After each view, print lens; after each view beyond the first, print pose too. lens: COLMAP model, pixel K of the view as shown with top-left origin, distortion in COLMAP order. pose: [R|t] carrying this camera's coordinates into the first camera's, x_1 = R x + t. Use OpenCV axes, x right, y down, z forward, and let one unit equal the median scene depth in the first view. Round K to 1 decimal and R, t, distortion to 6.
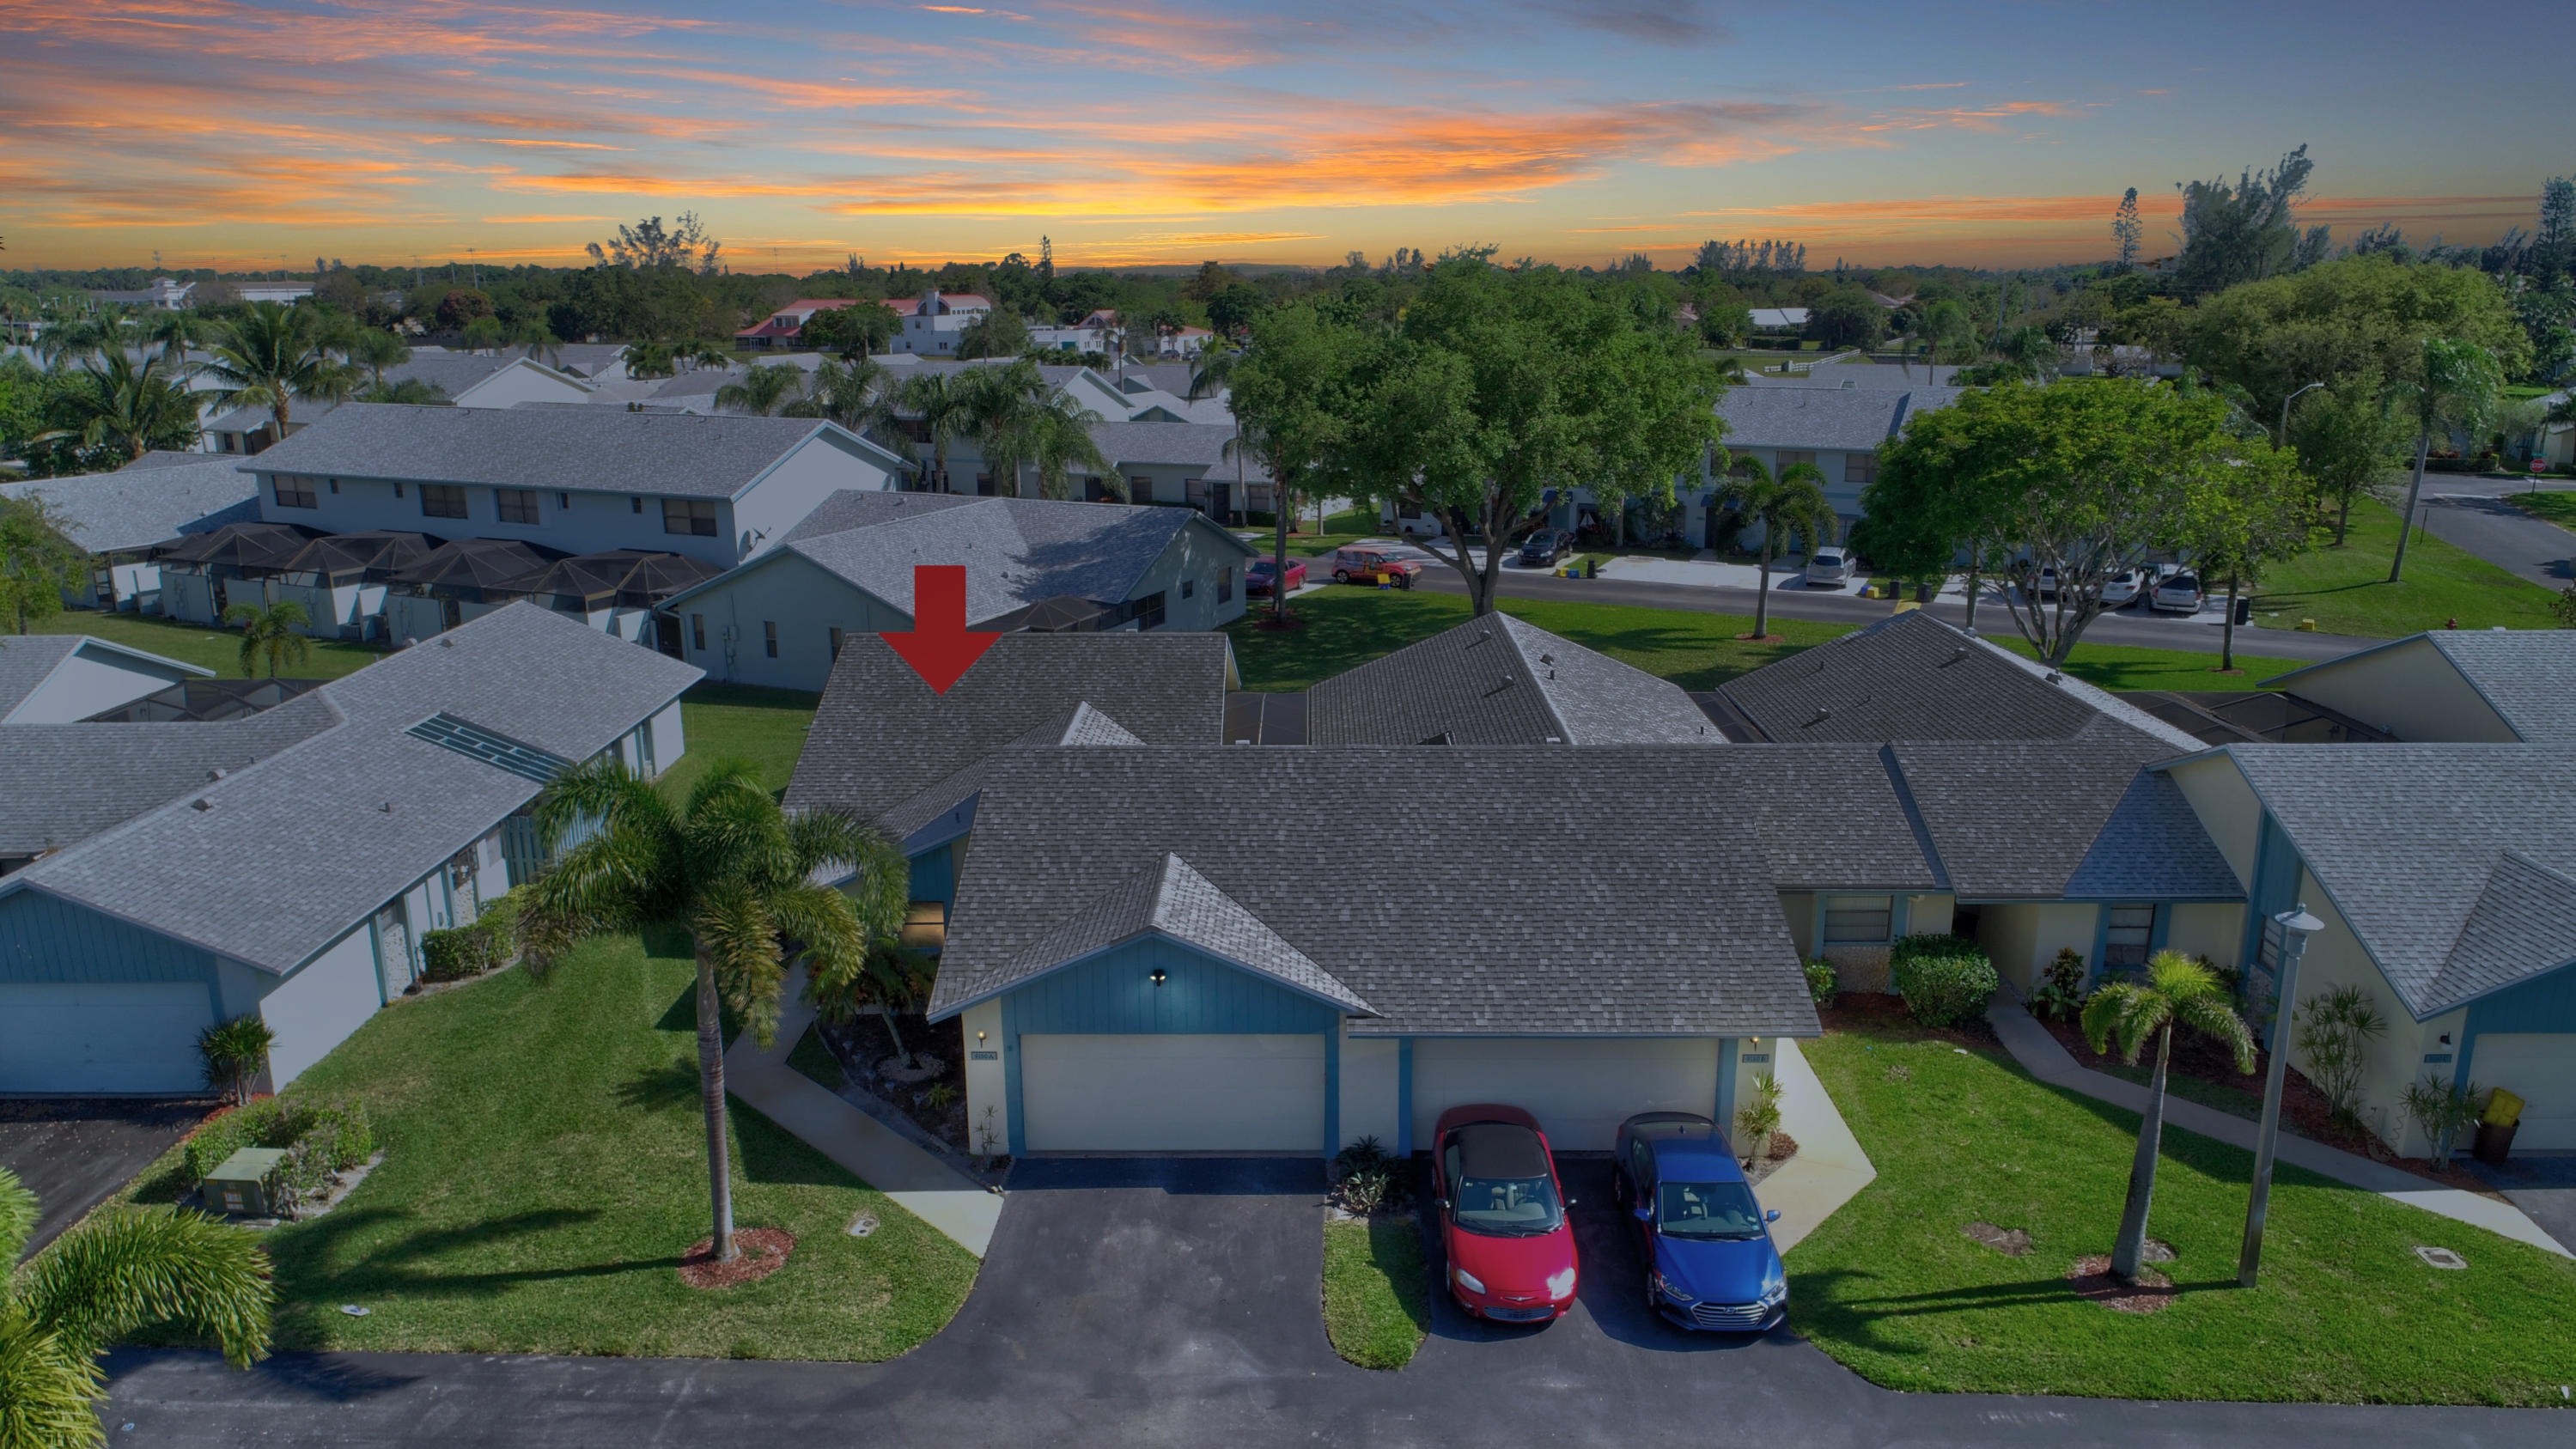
lens RADIAL K [[1713.3, 0, 1288.0], [0, 1713.3, 724.5], [0, 0, 1]] dist [-0.008070, -0.005027]
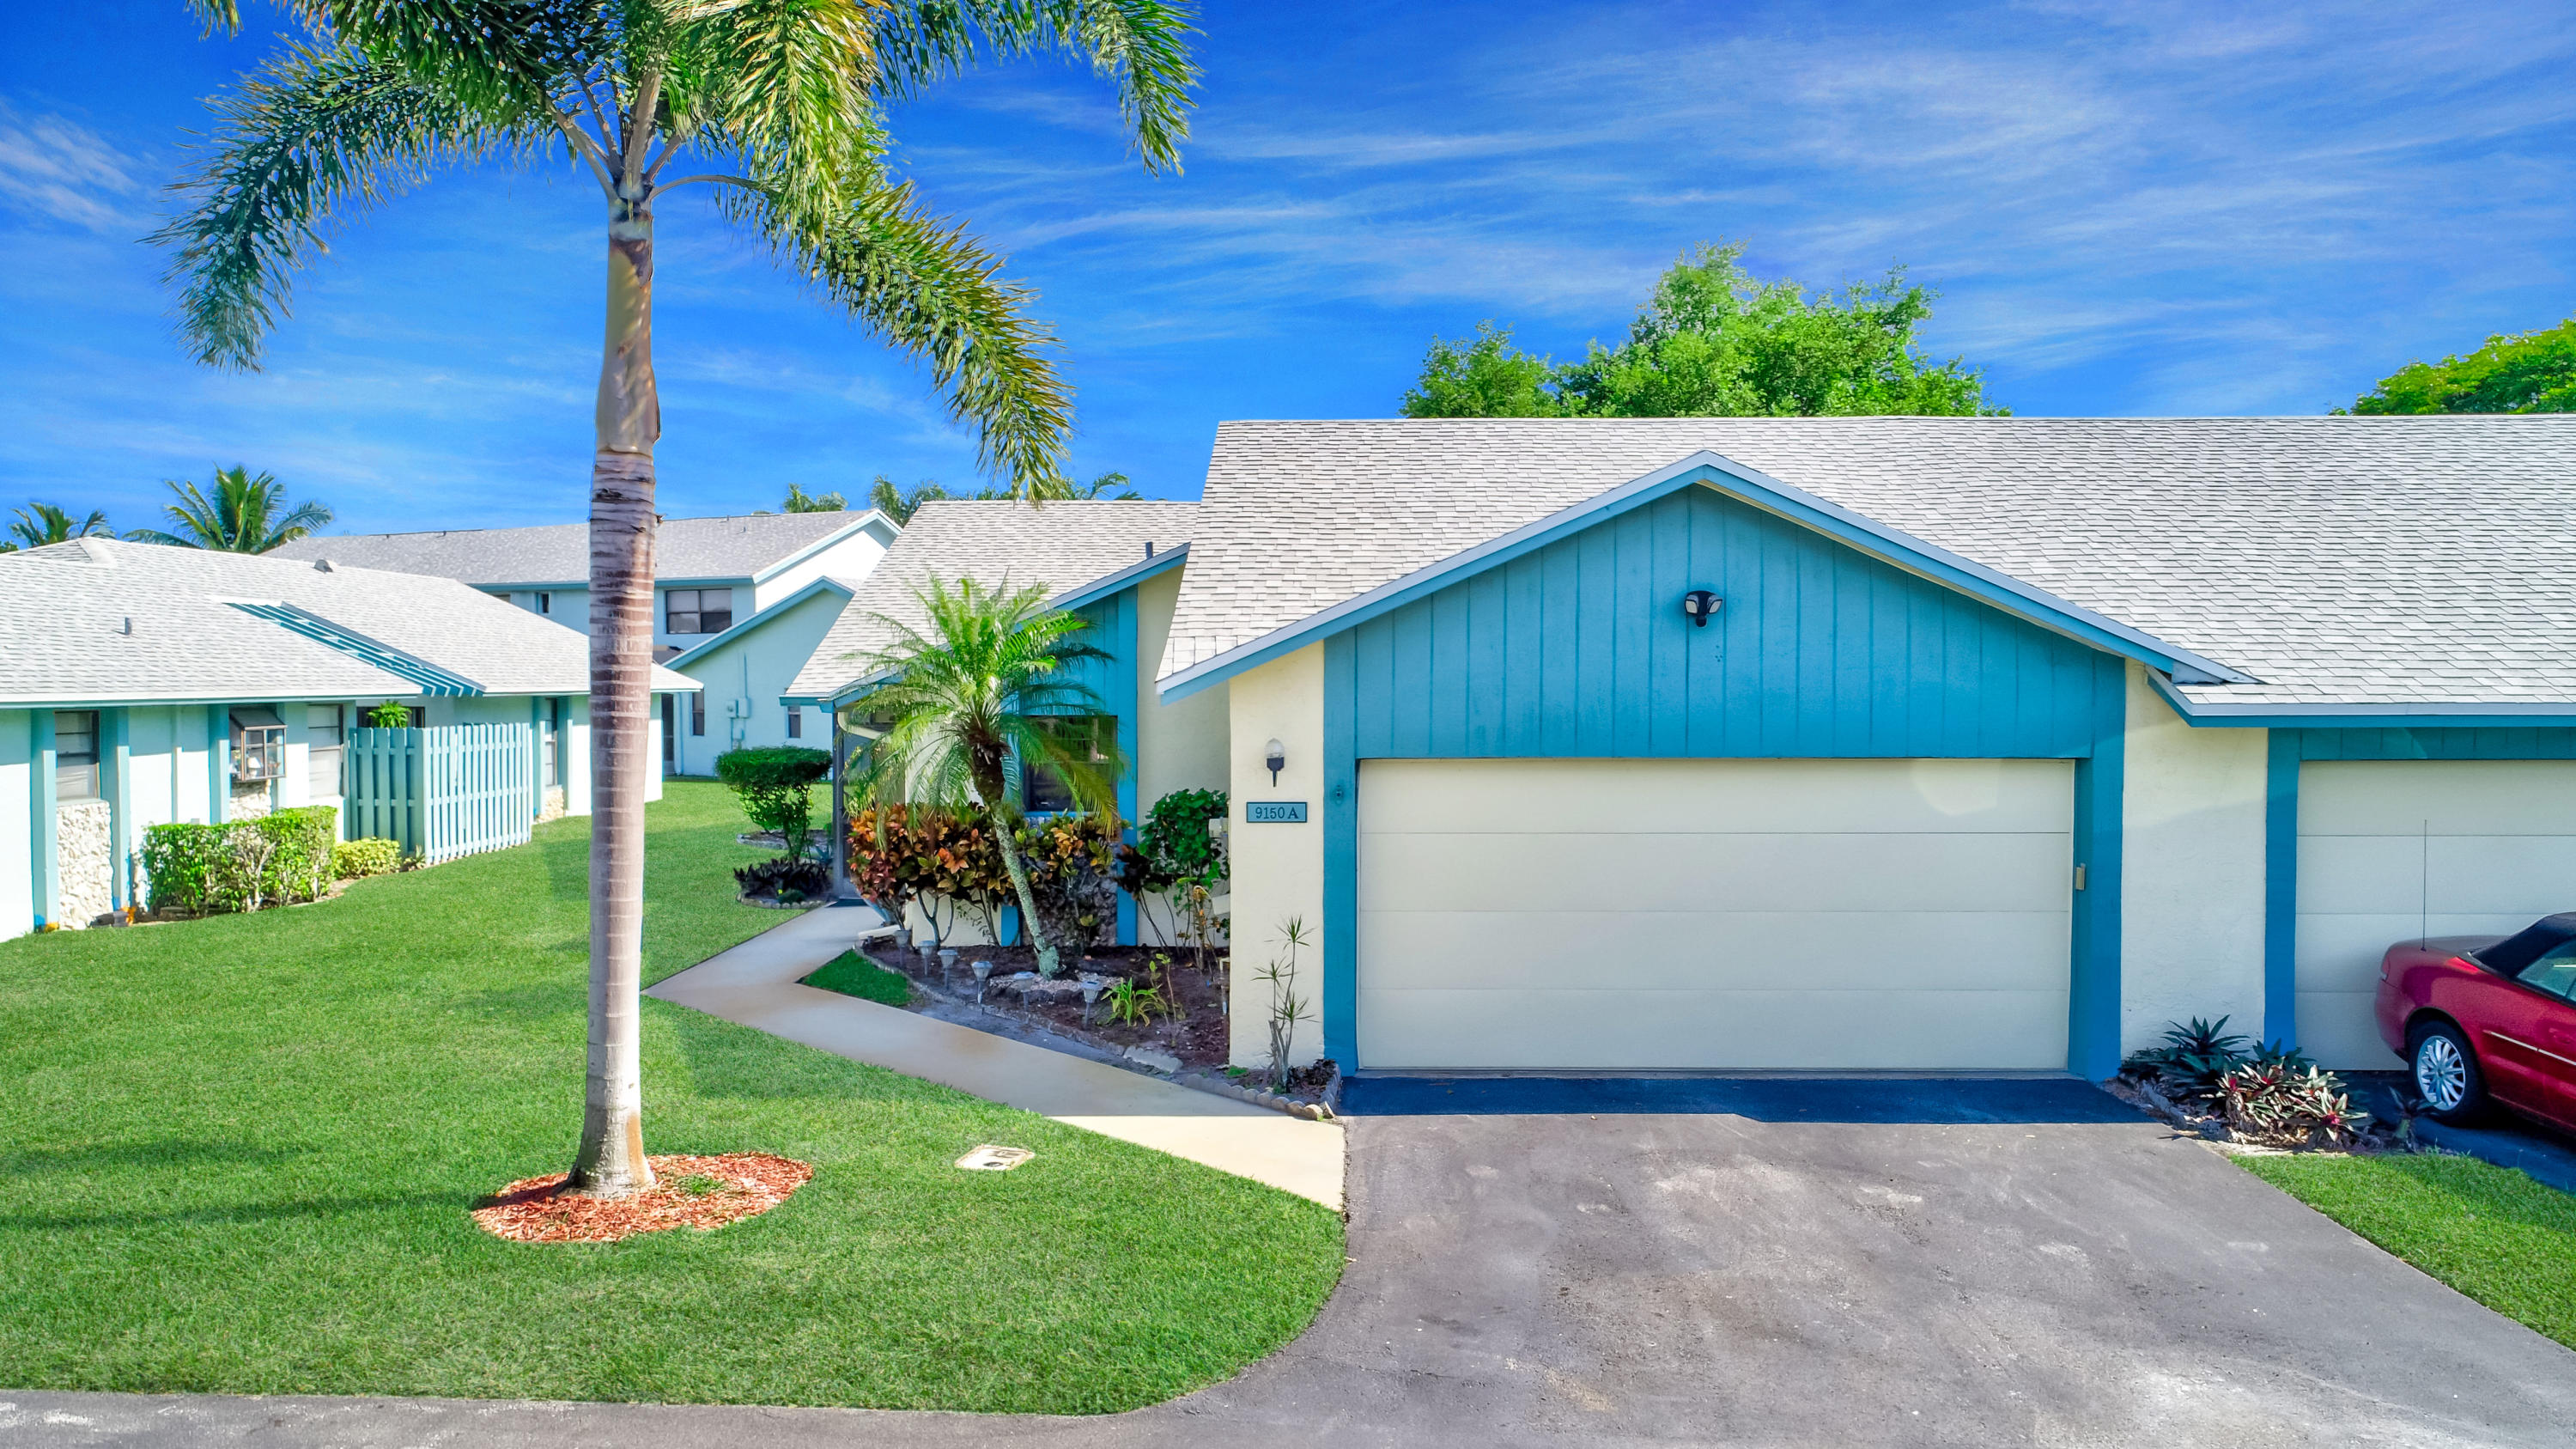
lens RADIAL K [[1713.6, 0, 1288.0], [0, 1713.6, 724.5], [0, 0, 1]] dist [-0.008070, -0.005027]
pose [[0.999963, 0.006644, -0.005487, -0.171618], [-0.007741, 0.972314, -0.233552, 0.269869], [0.003784, 0.233585, 0.972329, 0.577811]]
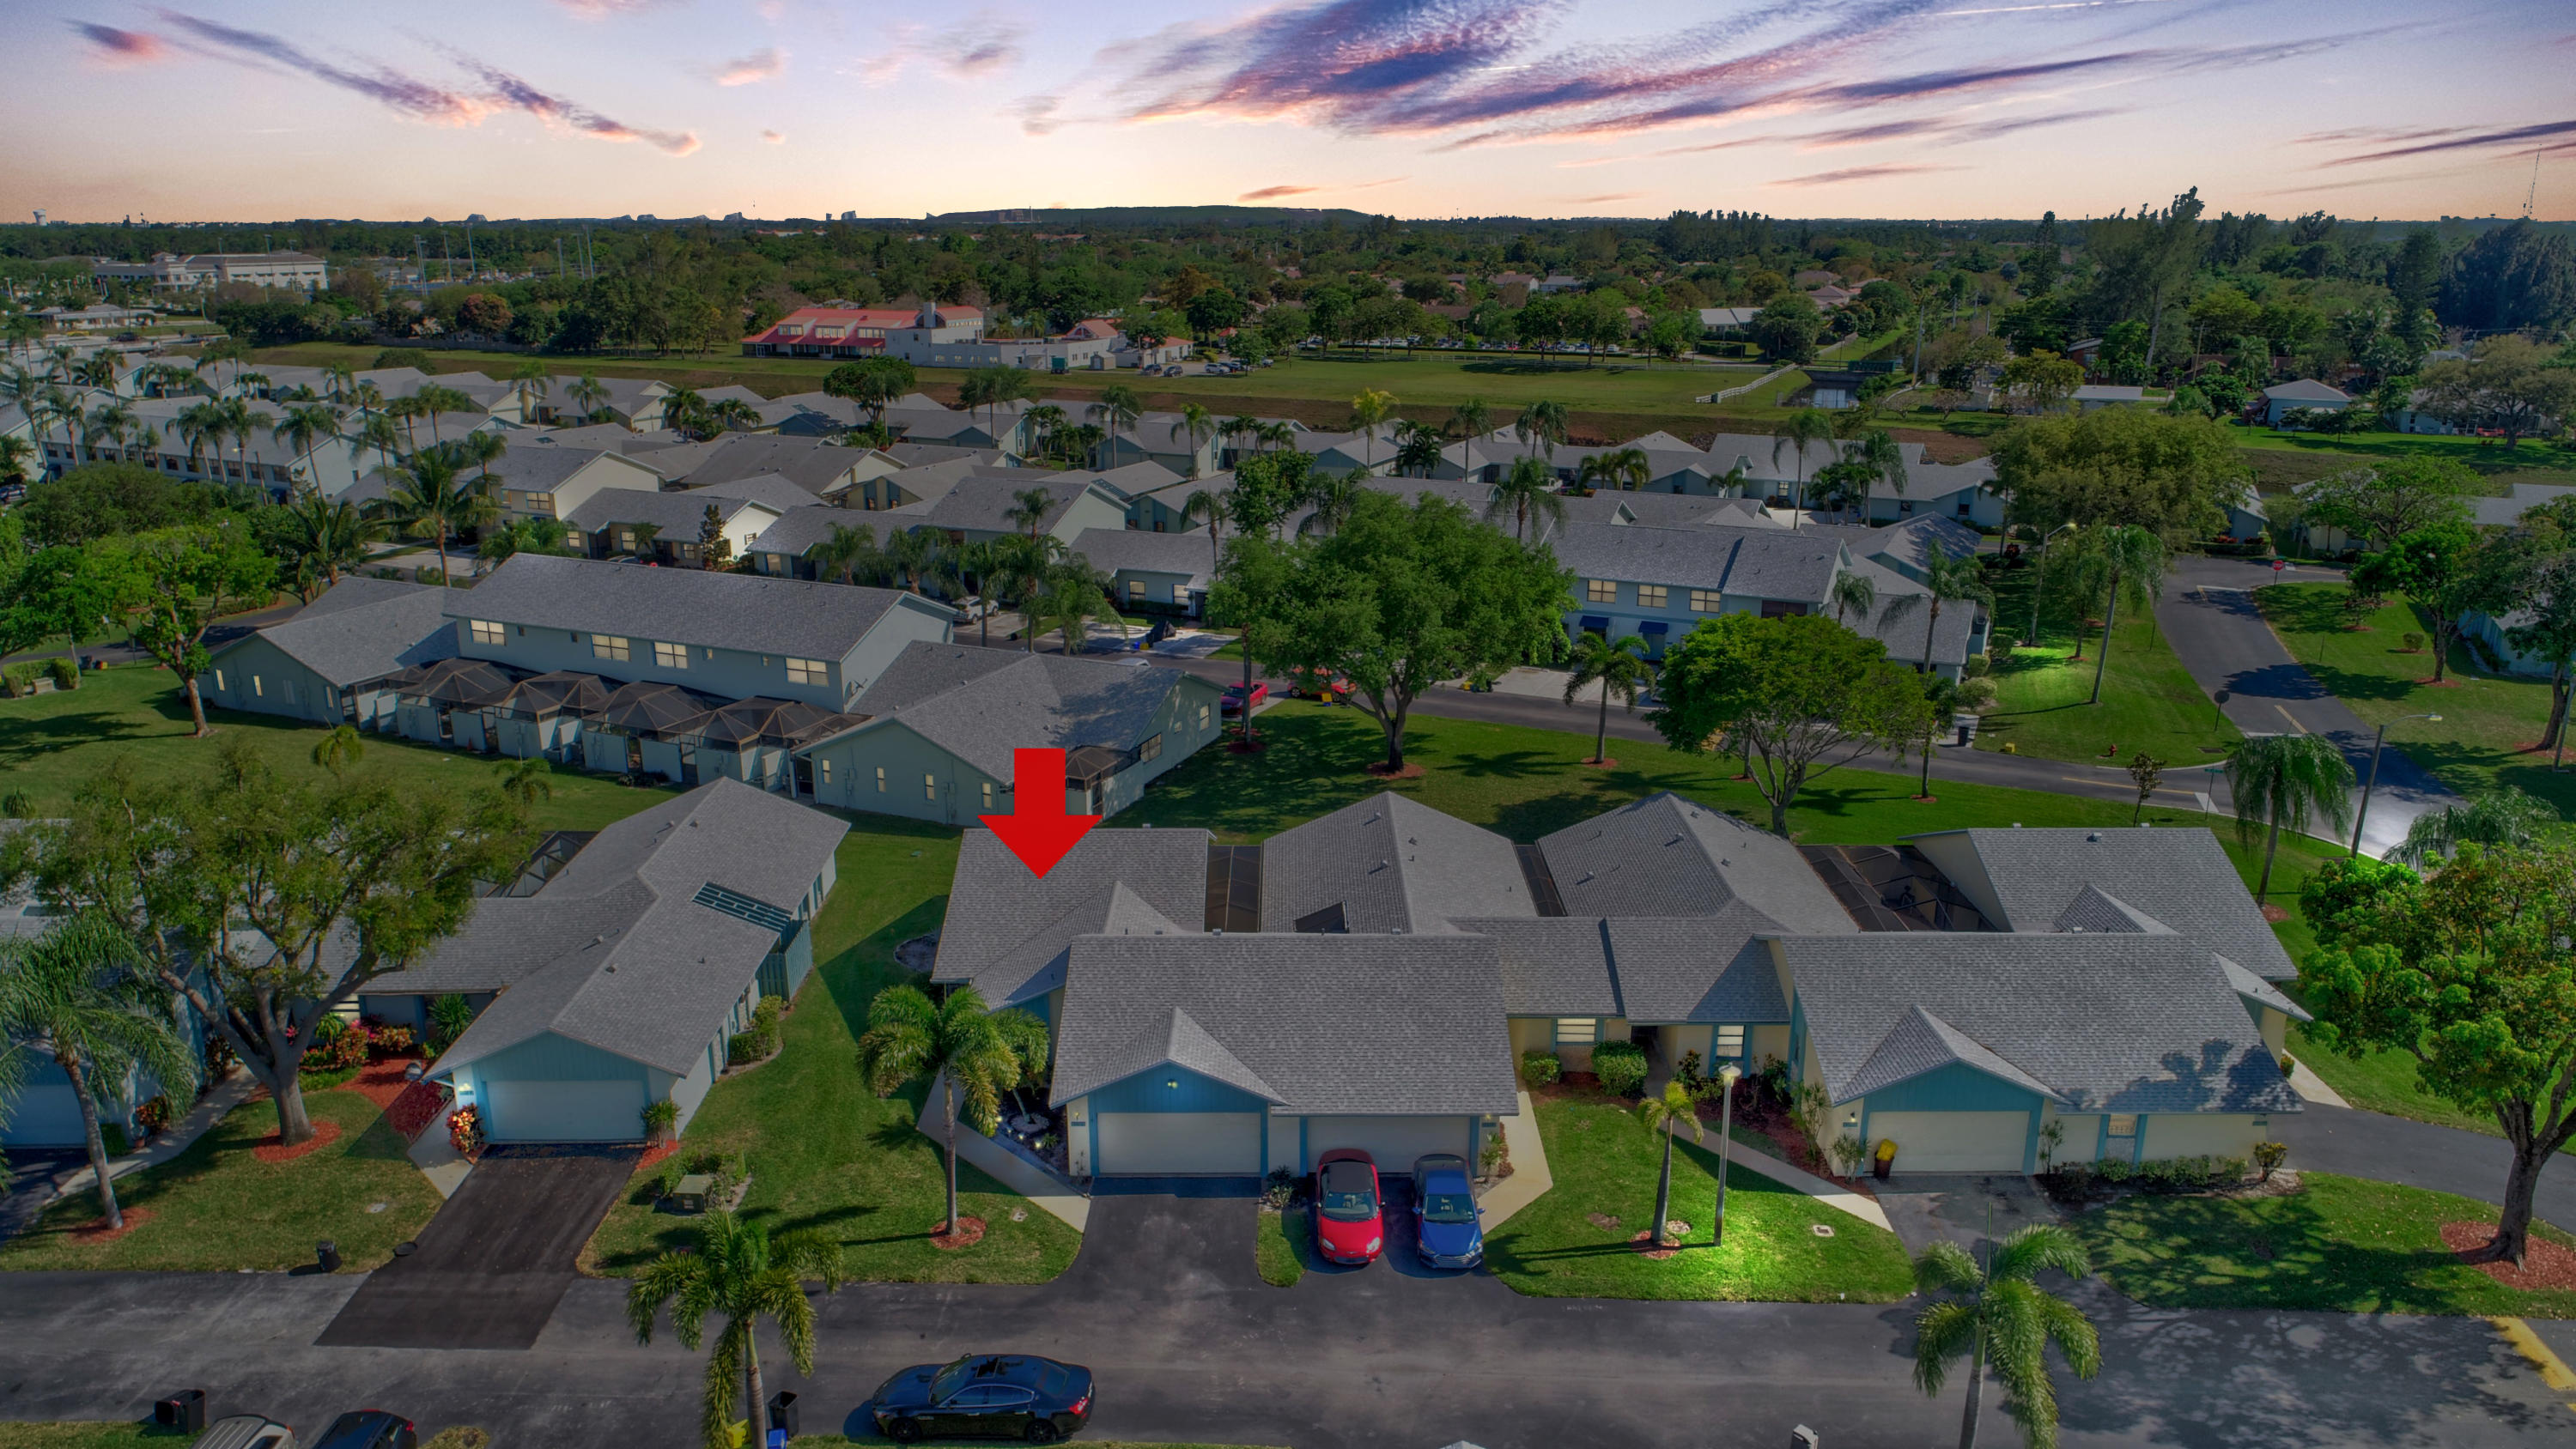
lens RADIAL K [[1713.1, 0, 1288.0], [0, 1713.1, 724.5], [0, 0, 1]] dist [-0.008070, -0.005027]
pose [[0.999922, 0.000320, 0.012462, 0.028333], [-0.000736, 0.999440, 0.033451, -0.304498], [-0.012445, -0.033458, 0.999363, -0.855323]]
